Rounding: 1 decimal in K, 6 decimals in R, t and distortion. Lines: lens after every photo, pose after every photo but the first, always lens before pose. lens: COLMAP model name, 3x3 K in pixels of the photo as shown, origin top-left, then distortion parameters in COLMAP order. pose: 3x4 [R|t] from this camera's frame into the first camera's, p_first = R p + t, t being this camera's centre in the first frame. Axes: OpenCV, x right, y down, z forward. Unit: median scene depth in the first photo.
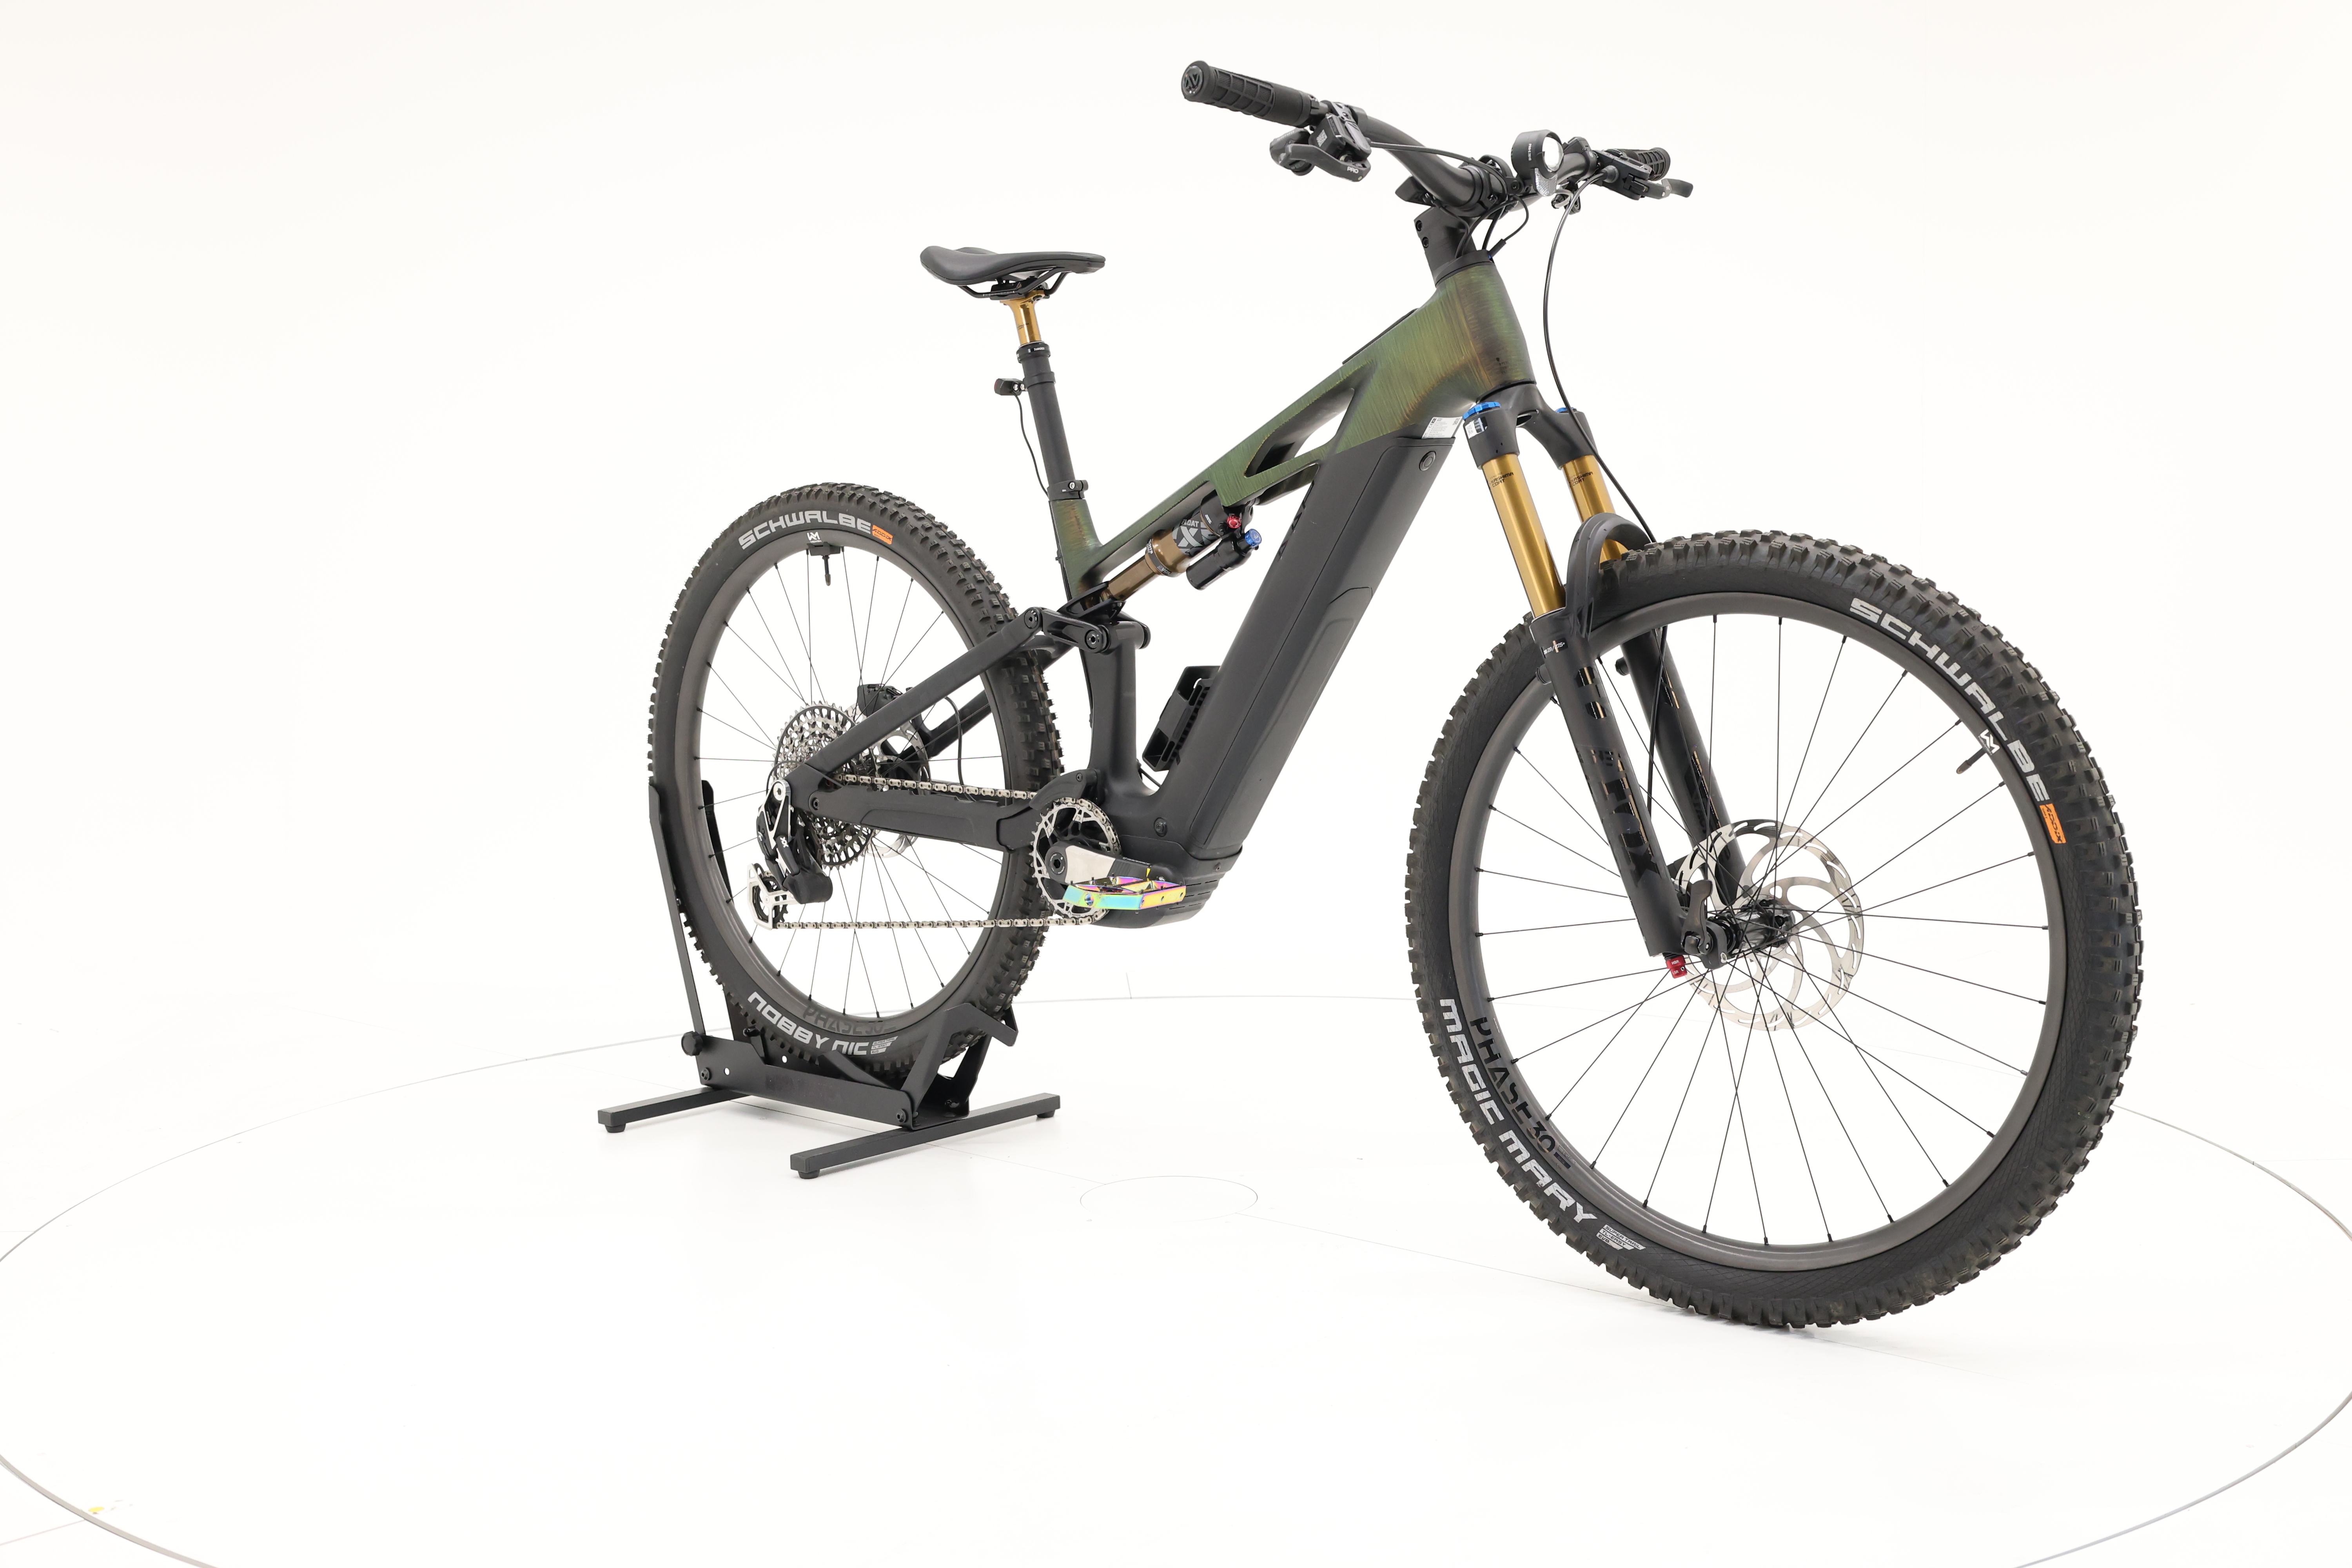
lens RADIAL K [[2646.8, 0, 1176.0], [0, 2646.8, 784.0], [0, 0, 1]] dist [-0.001340, 0.045099]
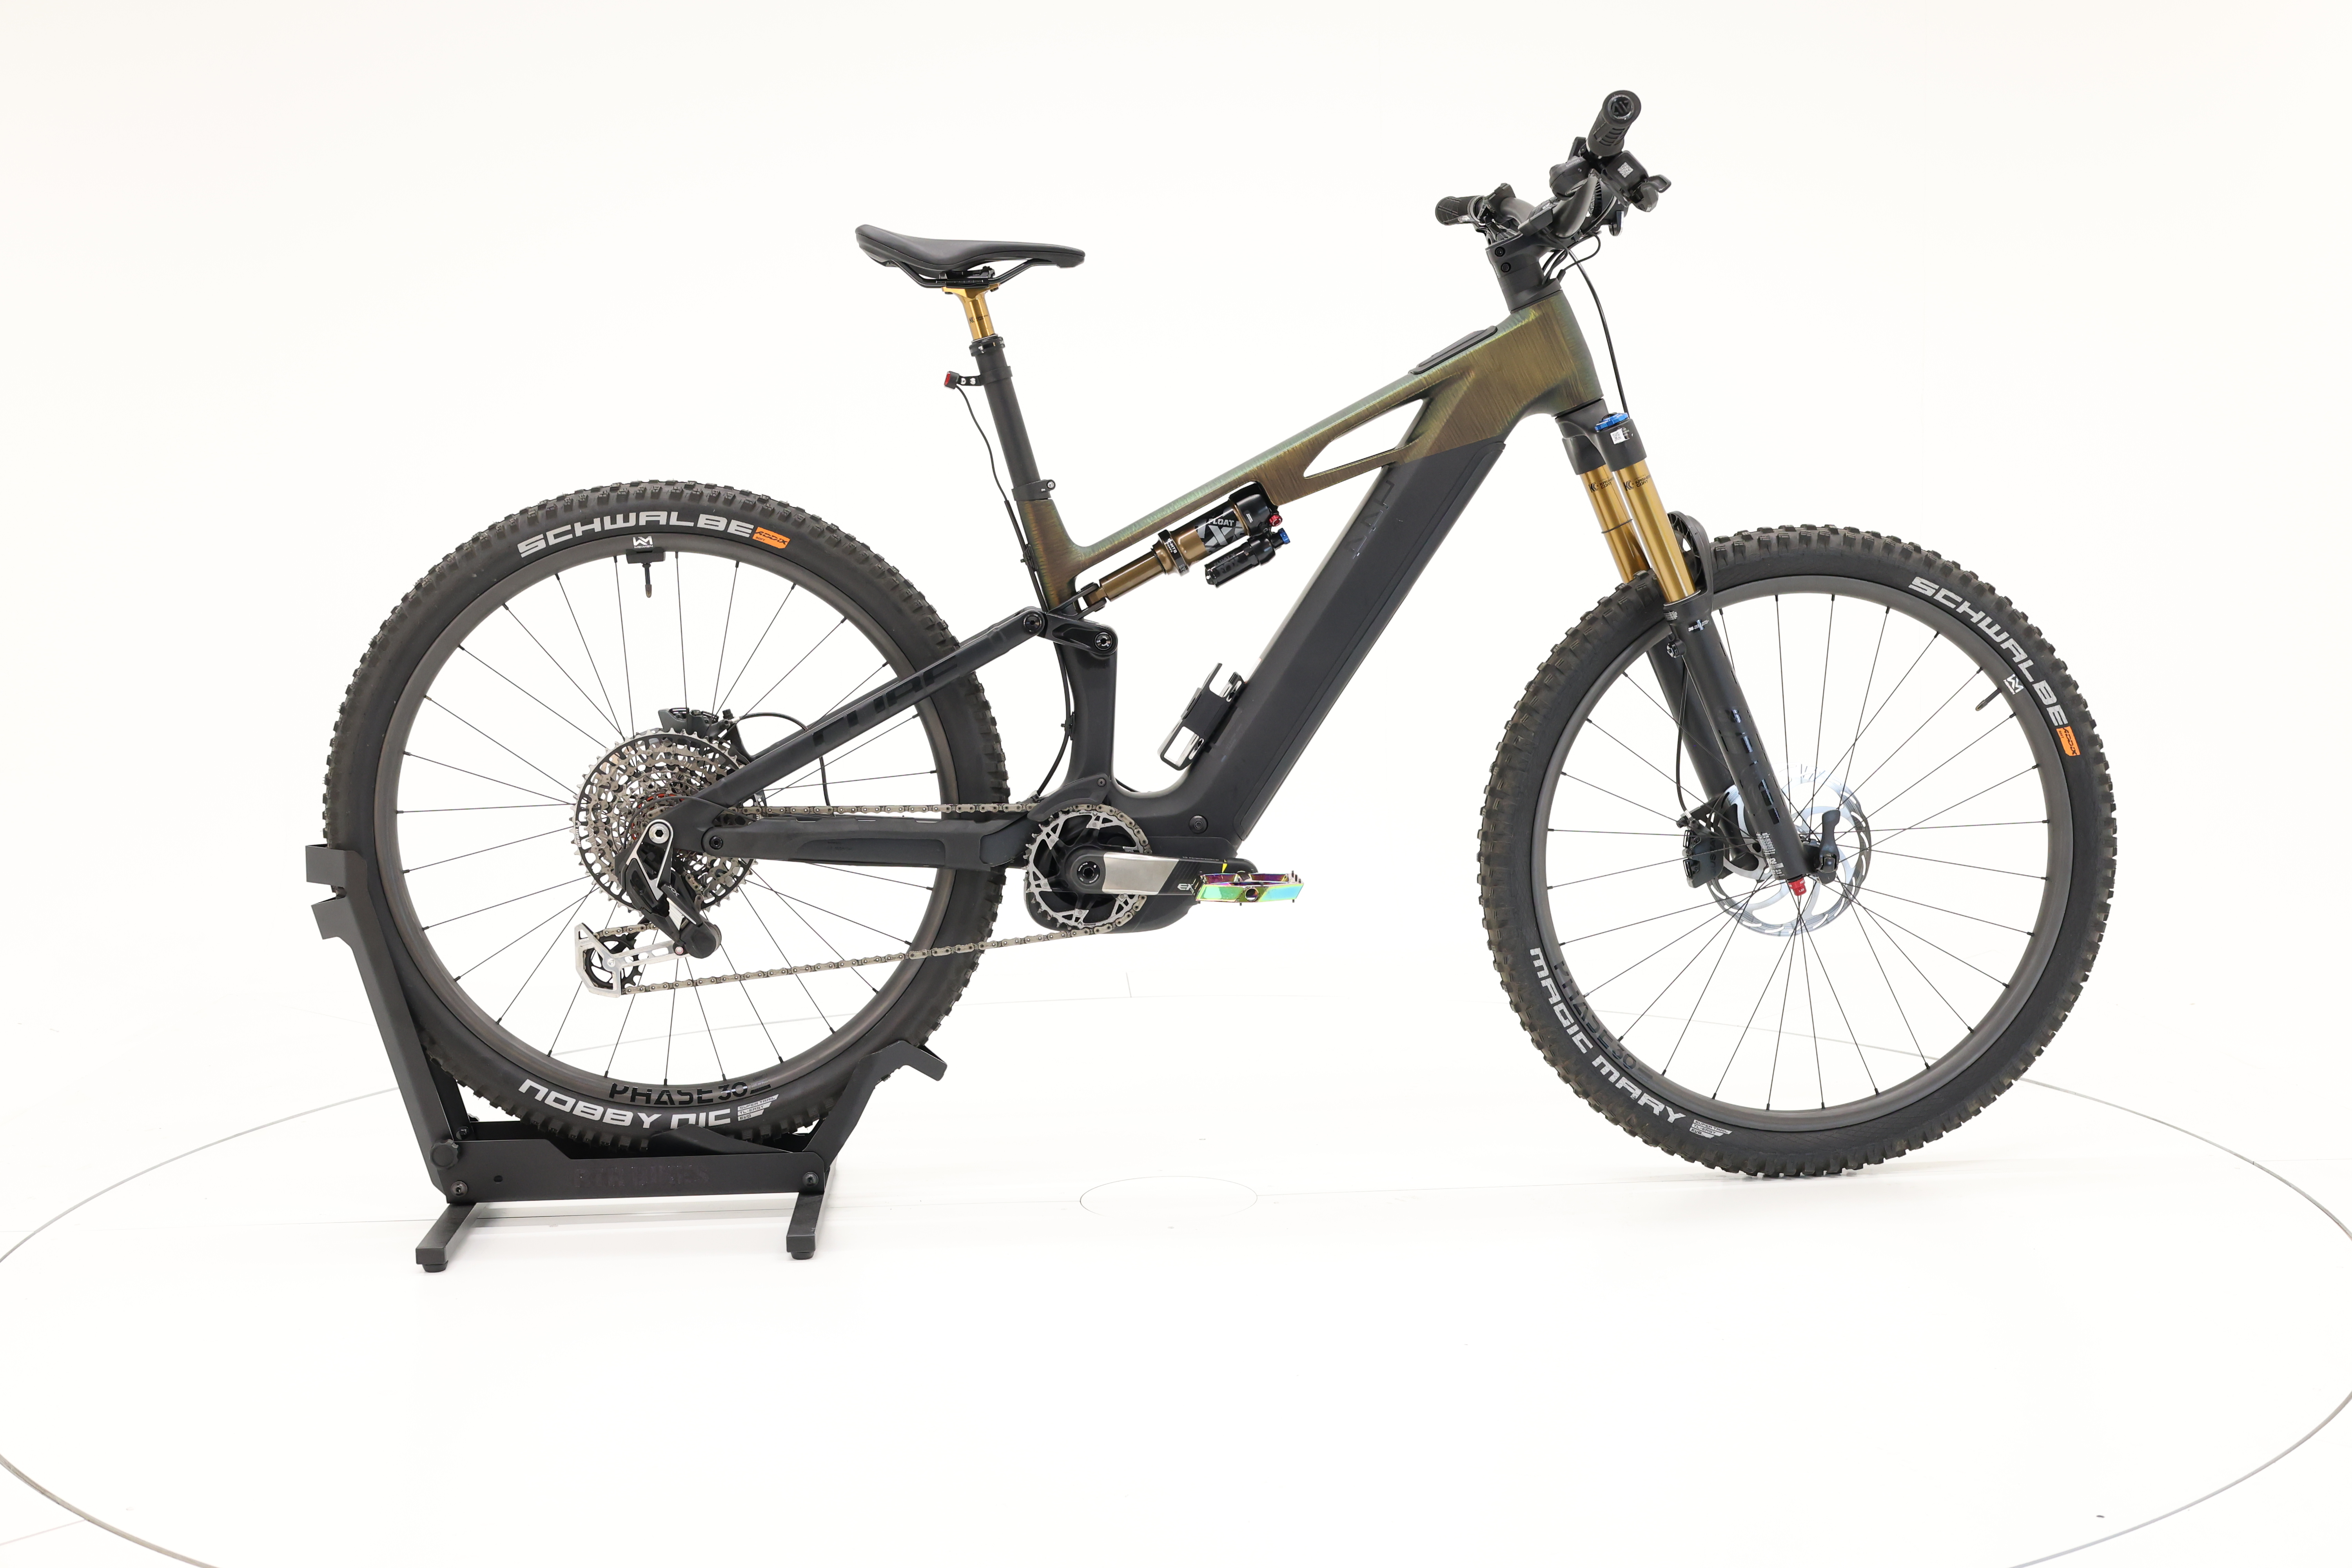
lens RADIAL K [[2646.8, 0, 1176.0], [0, 2646.8, 784.0], [0, 0, 1]] dist [-0.001340, 0.045099]
pose [[0.695737, -0.065015, 0.715348, -0.742445], [0.077791, 0.996858, 0.014941, -0.014881], [-0.714072, 0.045253, 0.698608, 0.307540]]
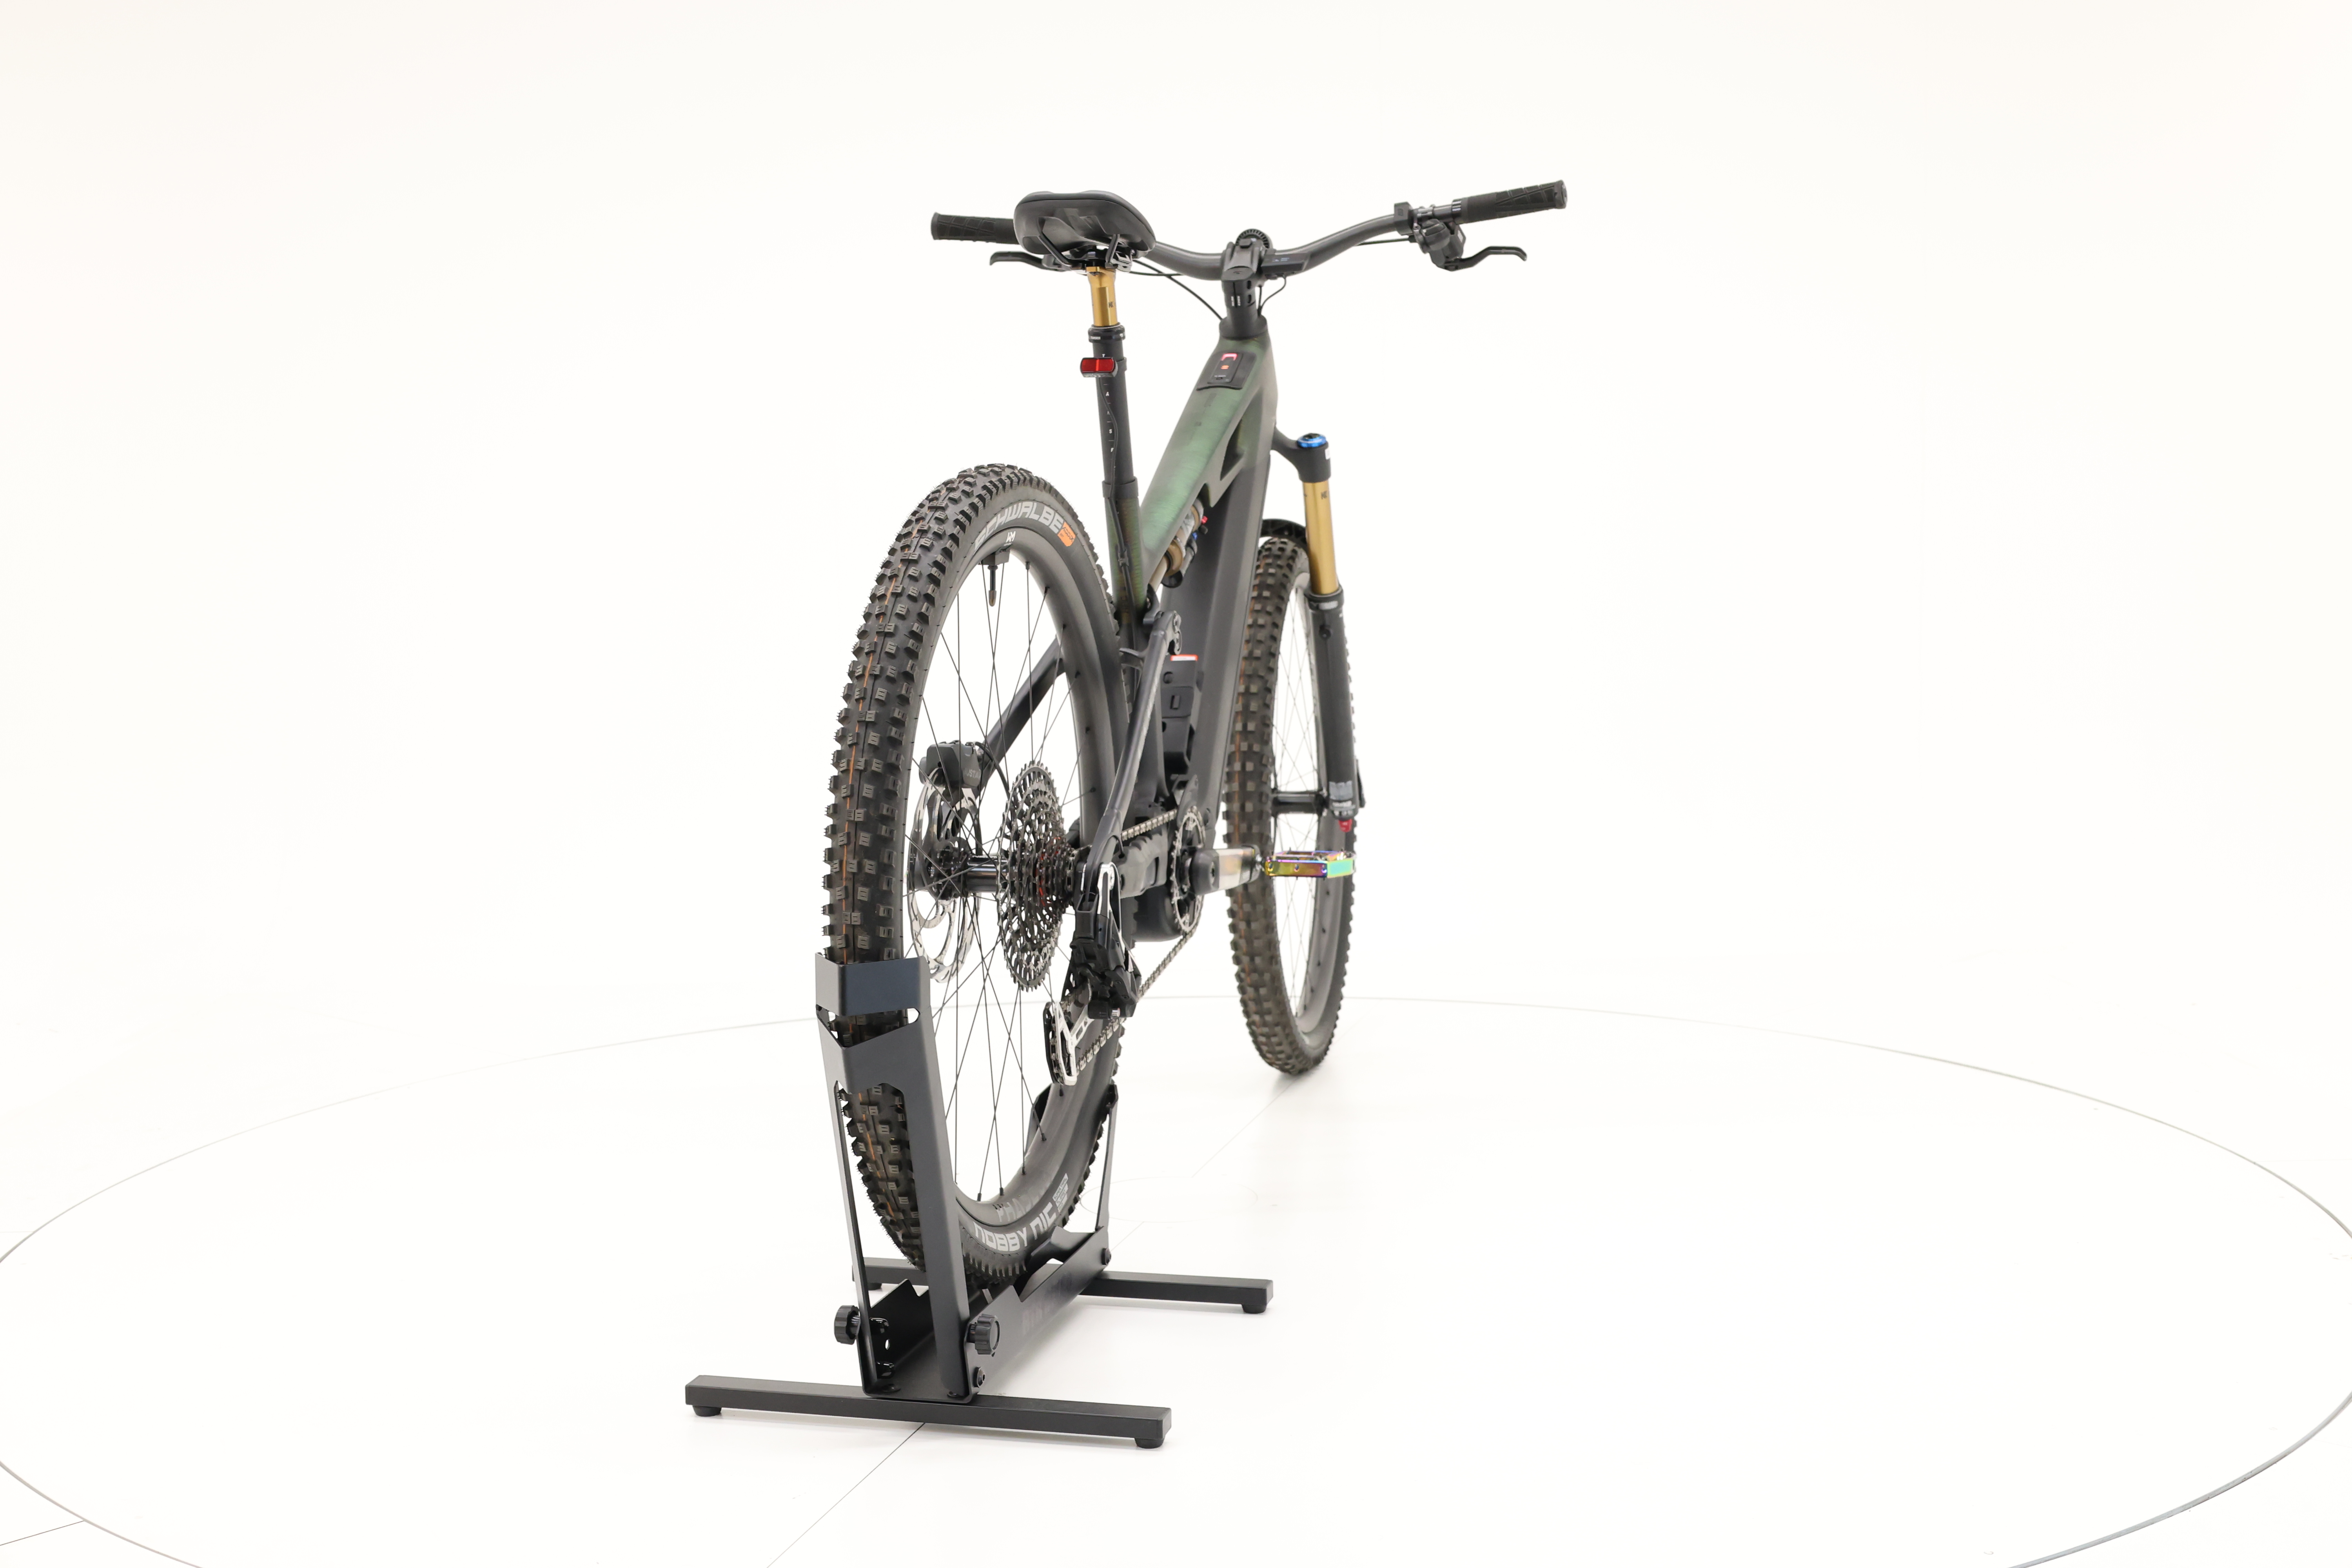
lens RADIAL K [[2646.8, 0, 1176.0], [0, 2646.8, 784.0], [0, 0, 1]] dist [-0.001340, 0.045099]
pose [[-0.456093, -0.061145, 0.887829, -0.928231], [0.117567, 0.984753, 0.128217, -0.132078], [-0.882132, 0.162859, -0.441950, 1.486998]]
